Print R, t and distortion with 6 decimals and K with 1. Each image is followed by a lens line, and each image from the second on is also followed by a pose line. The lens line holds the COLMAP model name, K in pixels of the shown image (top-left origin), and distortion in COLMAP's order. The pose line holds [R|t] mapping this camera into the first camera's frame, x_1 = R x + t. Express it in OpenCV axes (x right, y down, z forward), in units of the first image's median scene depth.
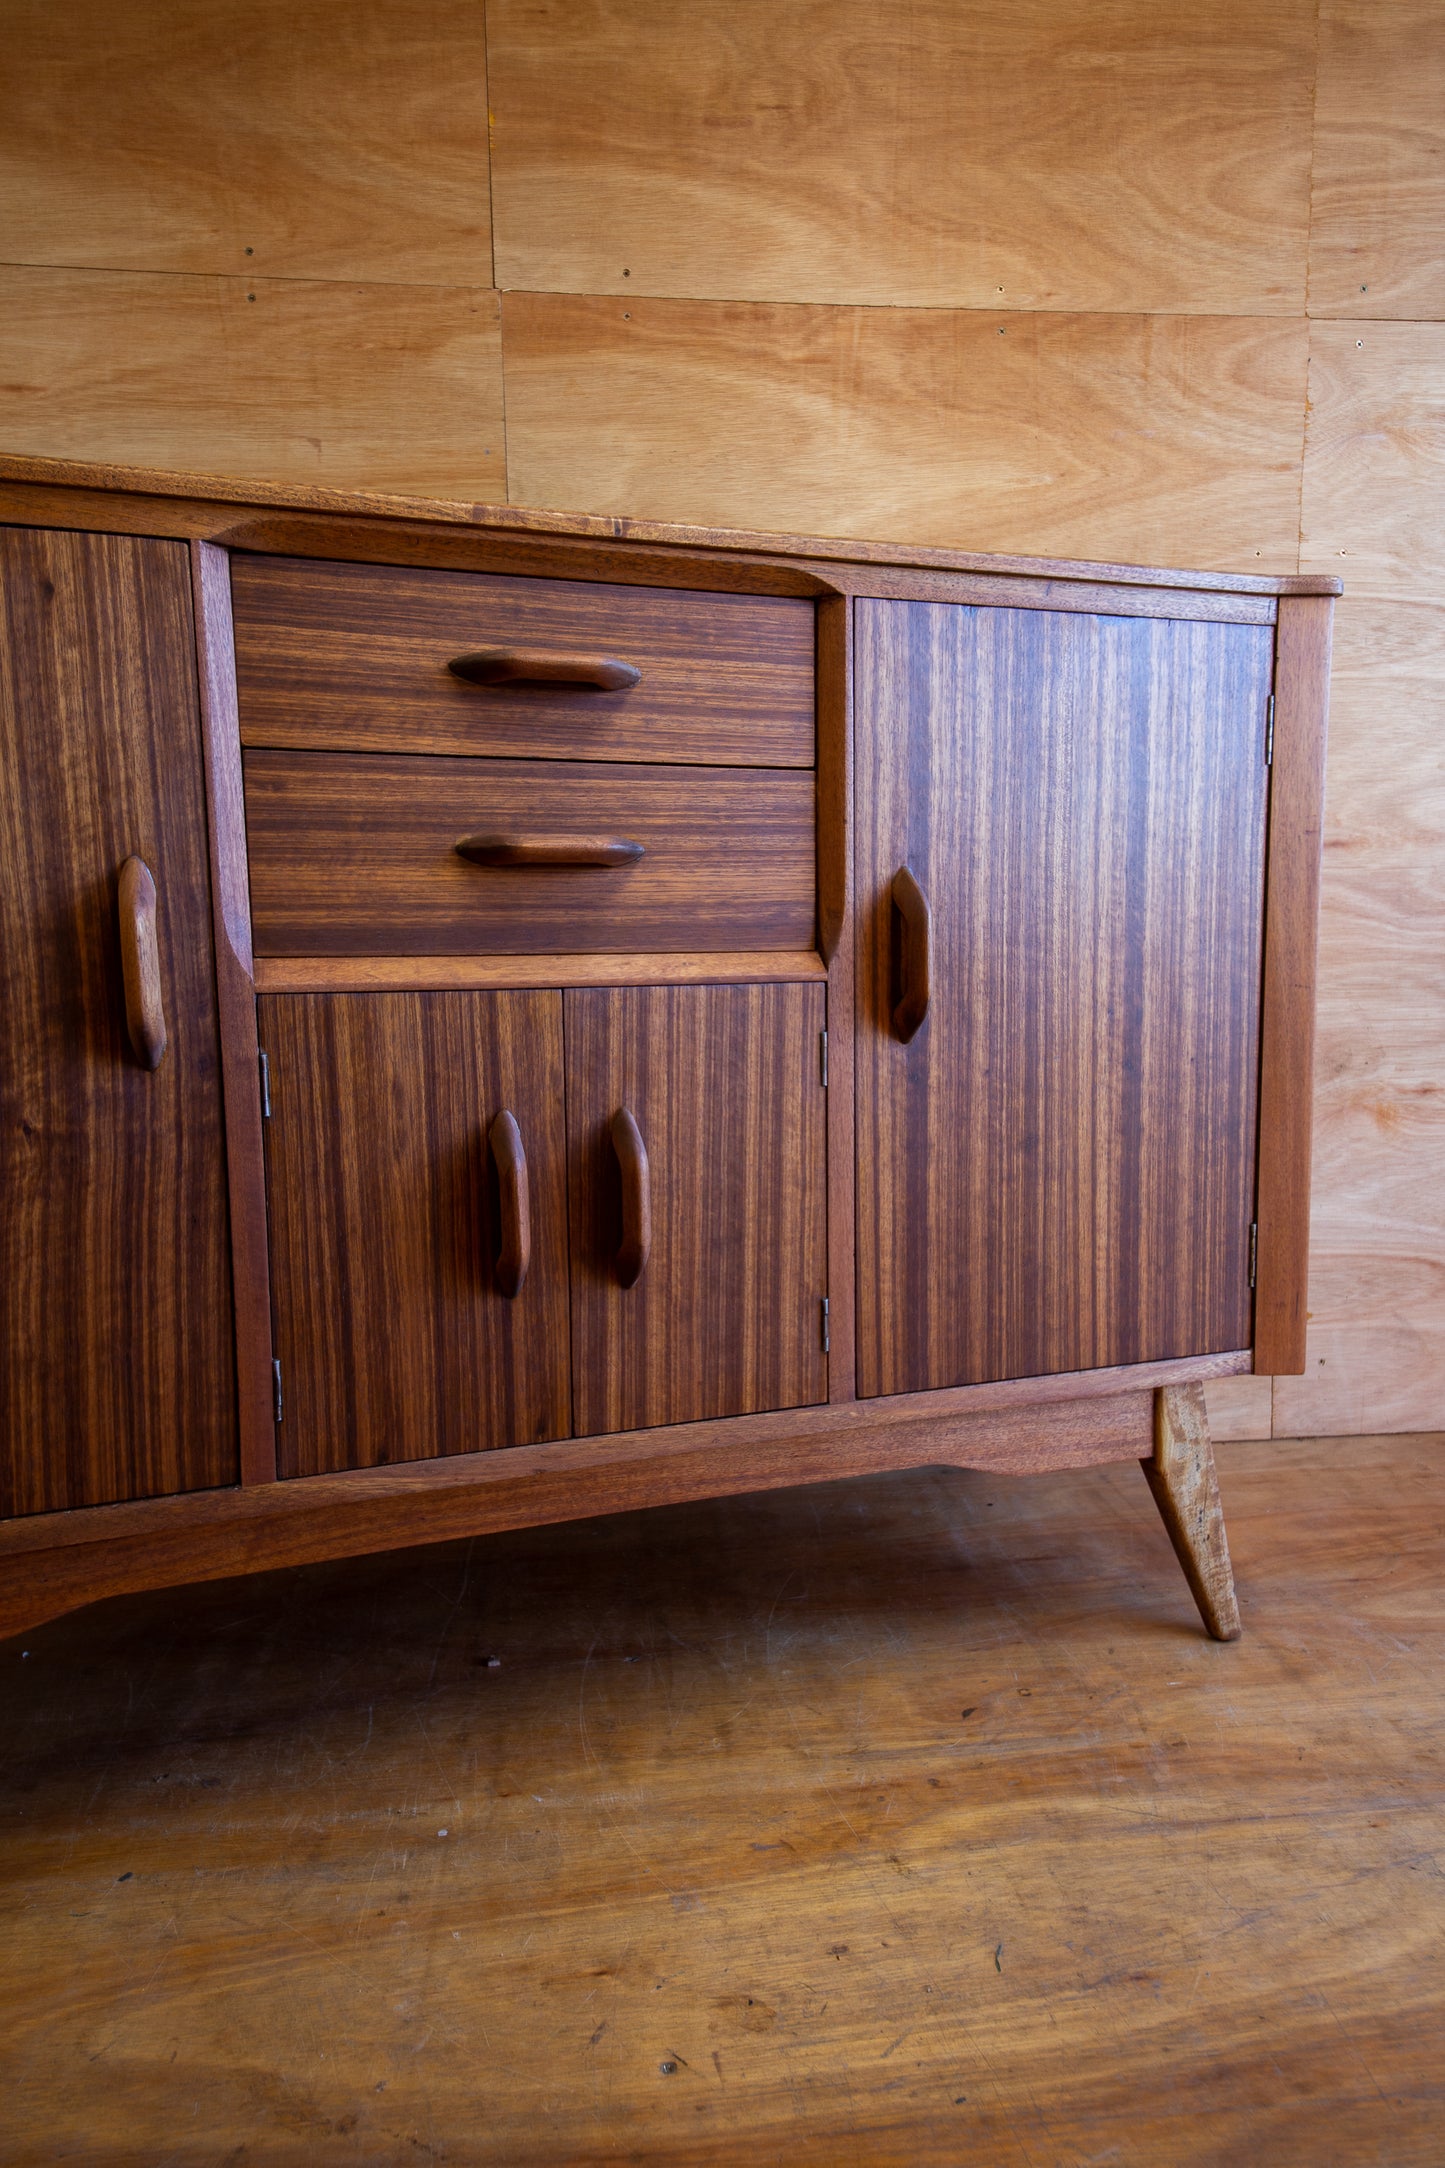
lens RADIAL K [[1405.8, 0, 730.9], [0, 1405.8, 1080.5], [0, 0, 1]] dist [0.079969, -0.052752]
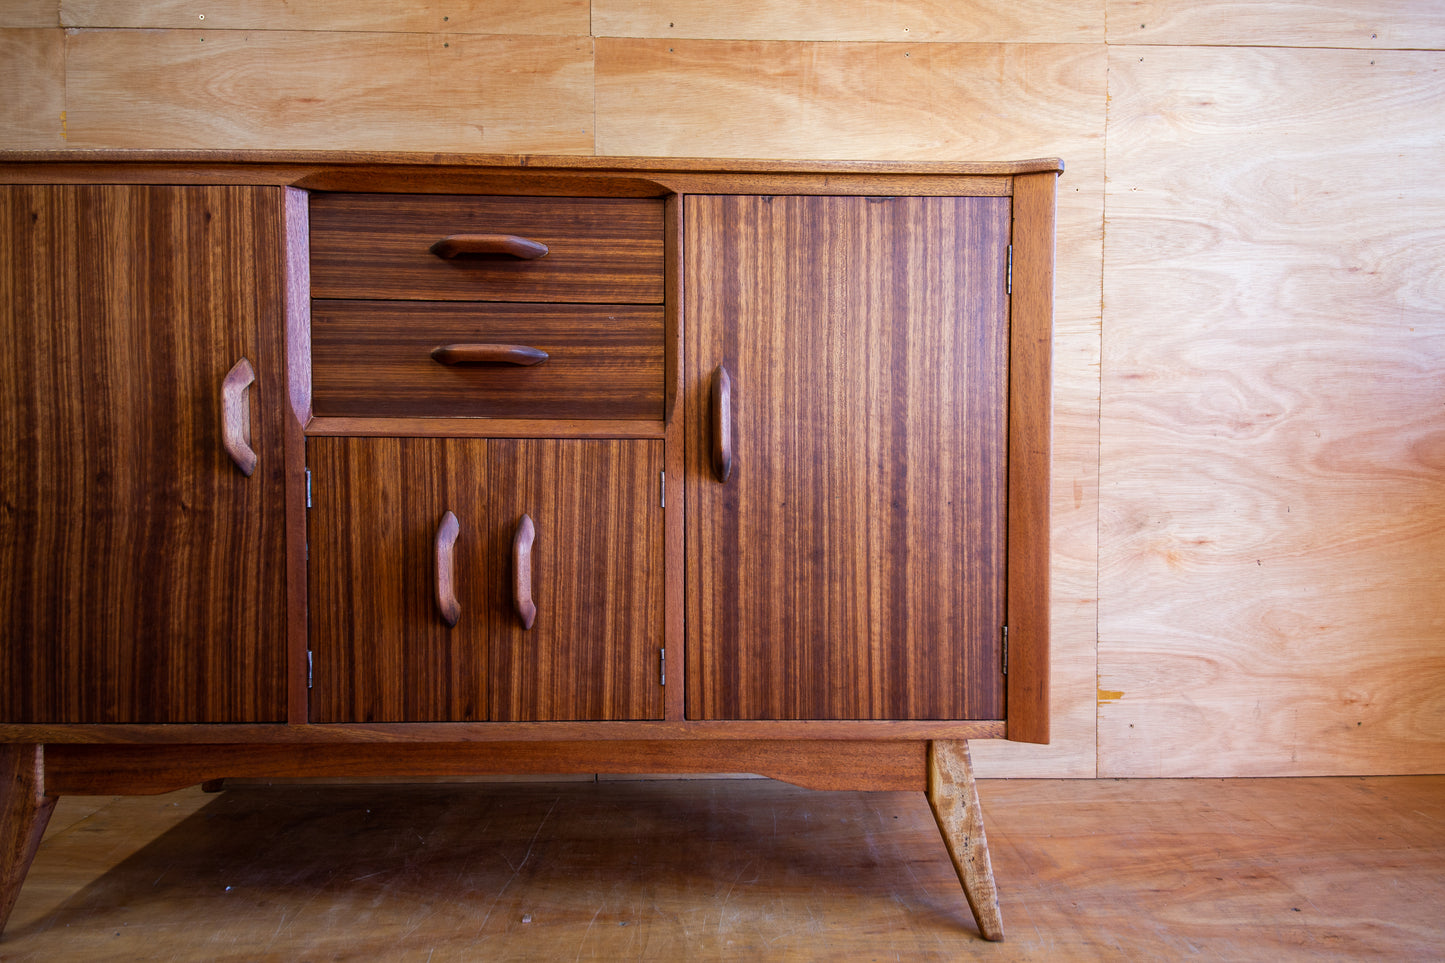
lens RADIAL K [[752.9, 0, 724.3], [0, 752.9, 483.6], [0, 0, 1]] dist [0.056495, -0.046237]
pose [[0.946518, 0.022029, -0.321899, 0.405427], [-0.049142, 0.995870, -0.076346, 0.038631], [0.318888, 0.088082, 0.943691, 0.253152]]
